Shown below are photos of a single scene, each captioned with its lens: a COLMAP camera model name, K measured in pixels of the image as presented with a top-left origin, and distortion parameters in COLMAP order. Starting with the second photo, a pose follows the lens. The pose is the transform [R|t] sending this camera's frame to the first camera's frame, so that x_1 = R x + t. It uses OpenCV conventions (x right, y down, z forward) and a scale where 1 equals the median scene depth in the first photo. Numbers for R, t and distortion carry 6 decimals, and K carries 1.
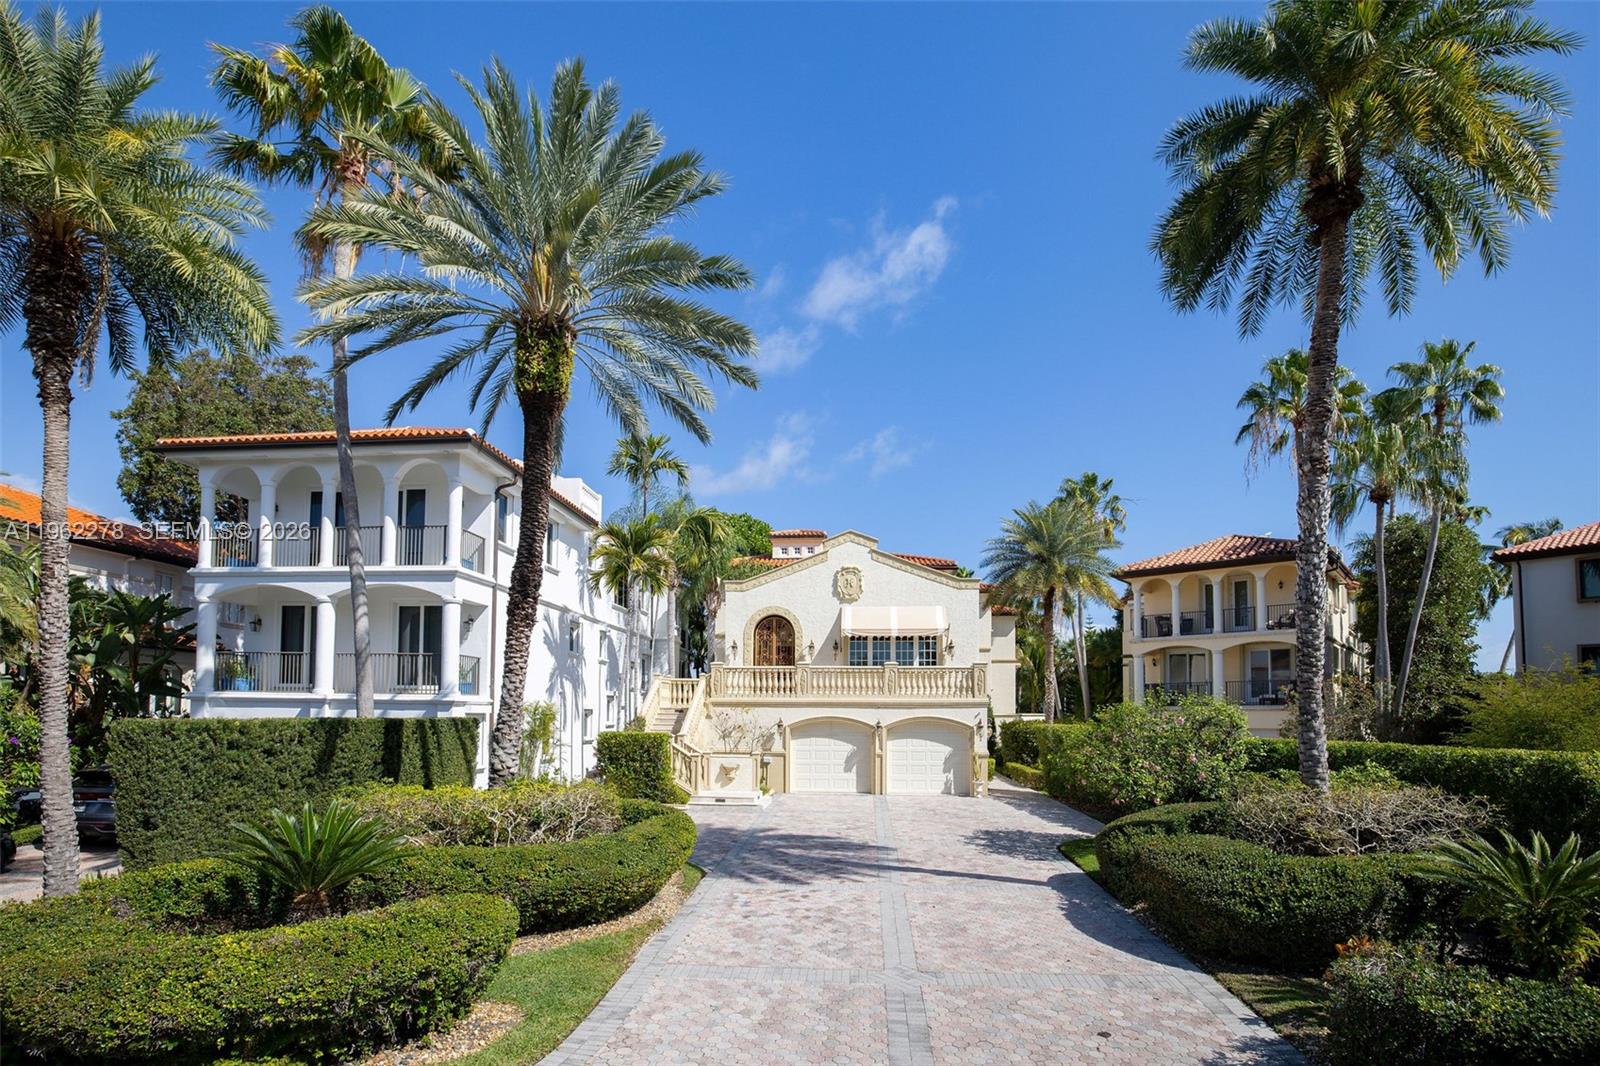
lens RADIAL K [[712.7, 0, 800.0], [0, 712.7, 533.0], [0, 0, 1]] dist [-0.052935, -0.000023]
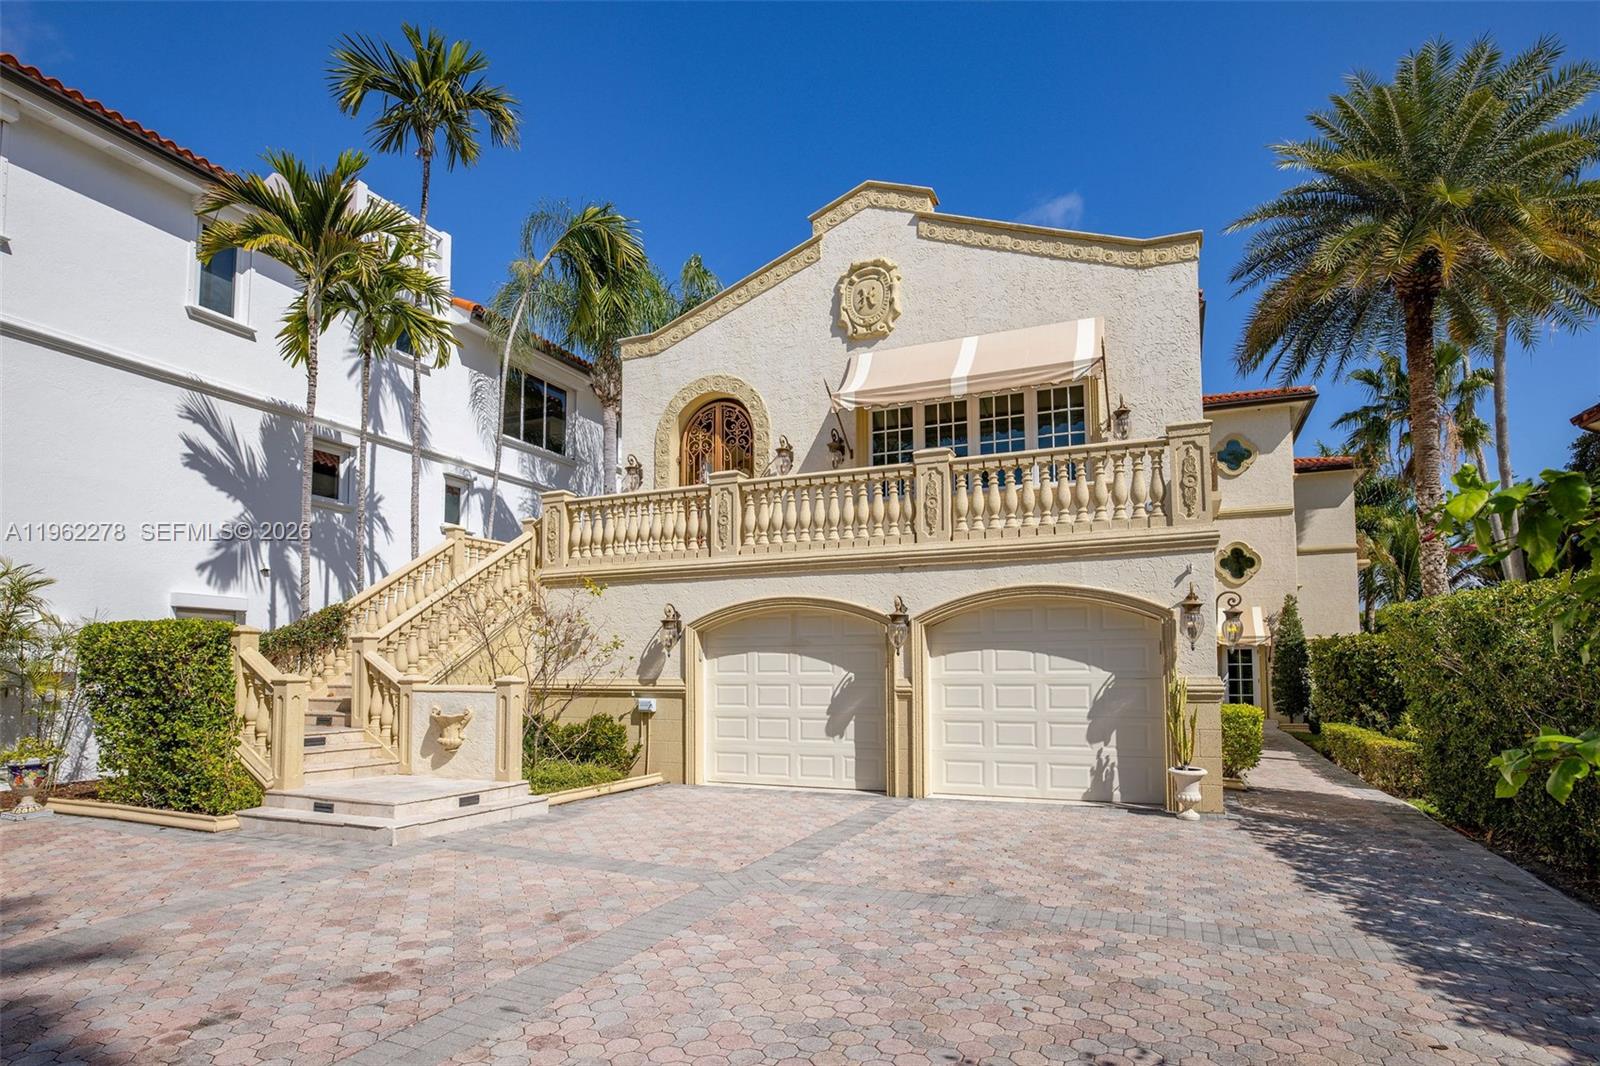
lens RADIAL K [[844.2, 0, 800.0], [0, 844.2, 533.0], [0, 0, 1]] dist [-0.022582, 0.000406]
pose [[0.952187, -0.059731, -0.299621, 0.192606], [0.084218, 0.994022, 0.069479, 0.189474], [0.293680, -0.091391, 0.951525, 0.554616]]
